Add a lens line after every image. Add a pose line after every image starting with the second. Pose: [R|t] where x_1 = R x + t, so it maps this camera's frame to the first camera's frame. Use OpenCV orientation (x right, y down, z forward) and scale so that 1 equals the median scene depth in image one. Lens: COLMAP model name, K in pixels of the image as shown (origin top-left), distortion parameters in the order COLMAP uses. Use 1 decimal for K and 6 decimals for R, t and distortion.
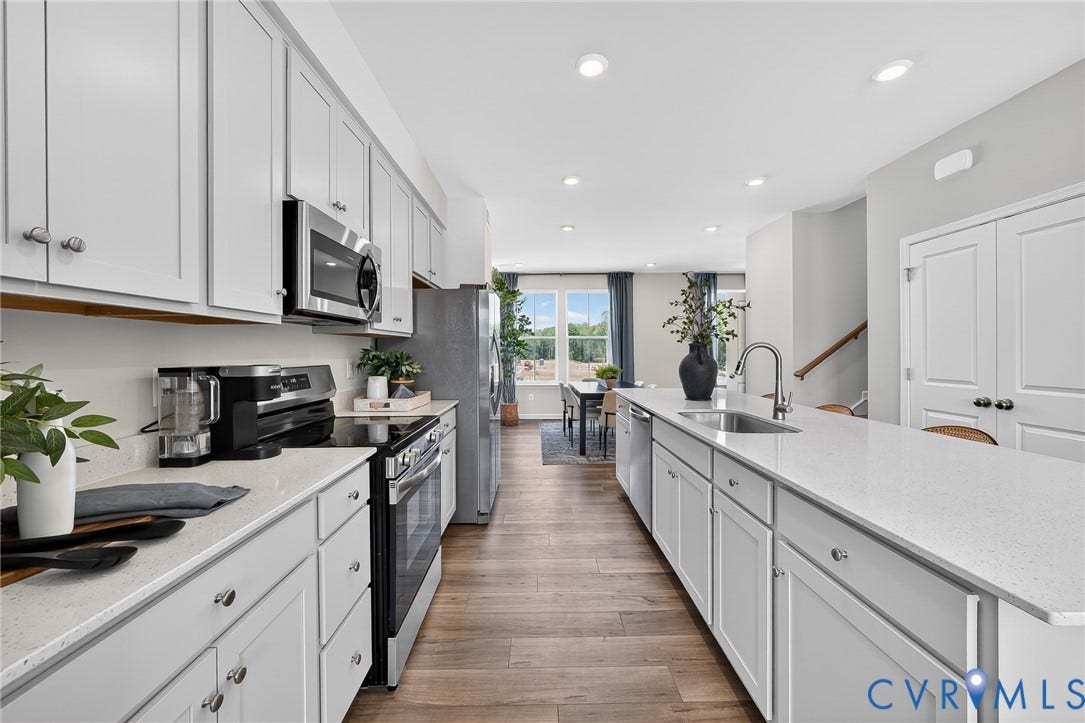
lens RADIAL K [[426.0, 0, 542.1], [0, 426.0, 349.7], [0, 0, 1]] dist [-0.000621, 0.000155]
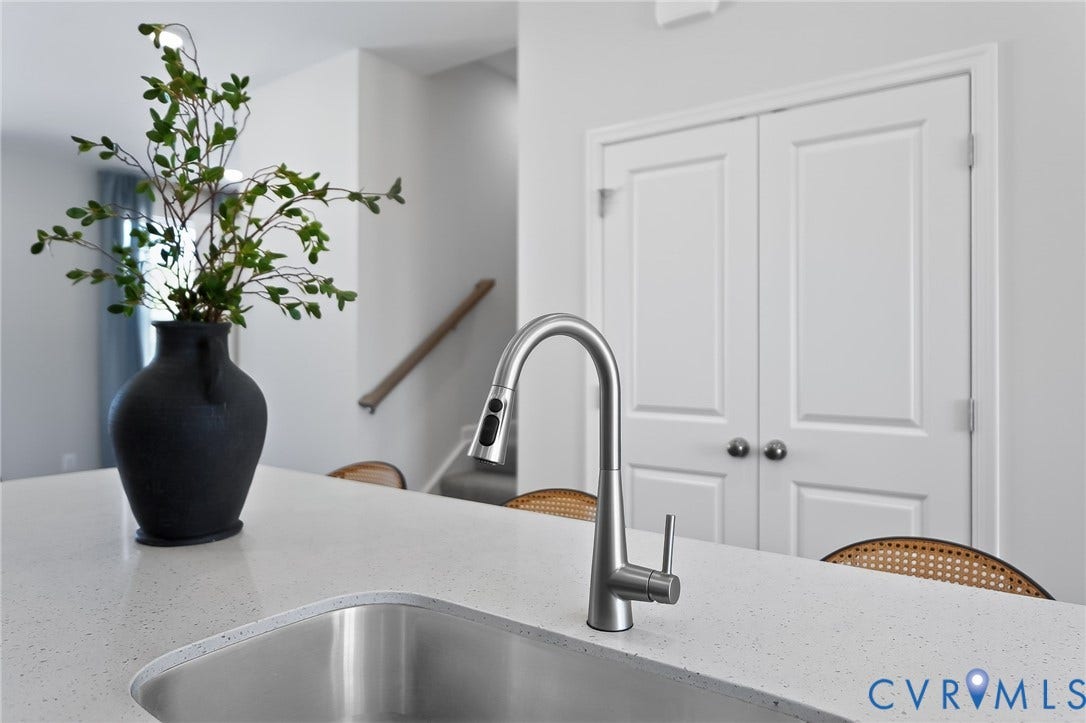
lens RADIAL K [[706.5, 0, 543.3], [0, 706.5, 343.6], [0, 0, 1]] dist [-0.000089, 0.000423]
pose [[0.594953, 0.012090, 0.803670, 0.153720], [-0.006040, 0.999926, -0.010571, 0.002043], [-0.803738, 0.001435, 0.594981, 0.604617]]
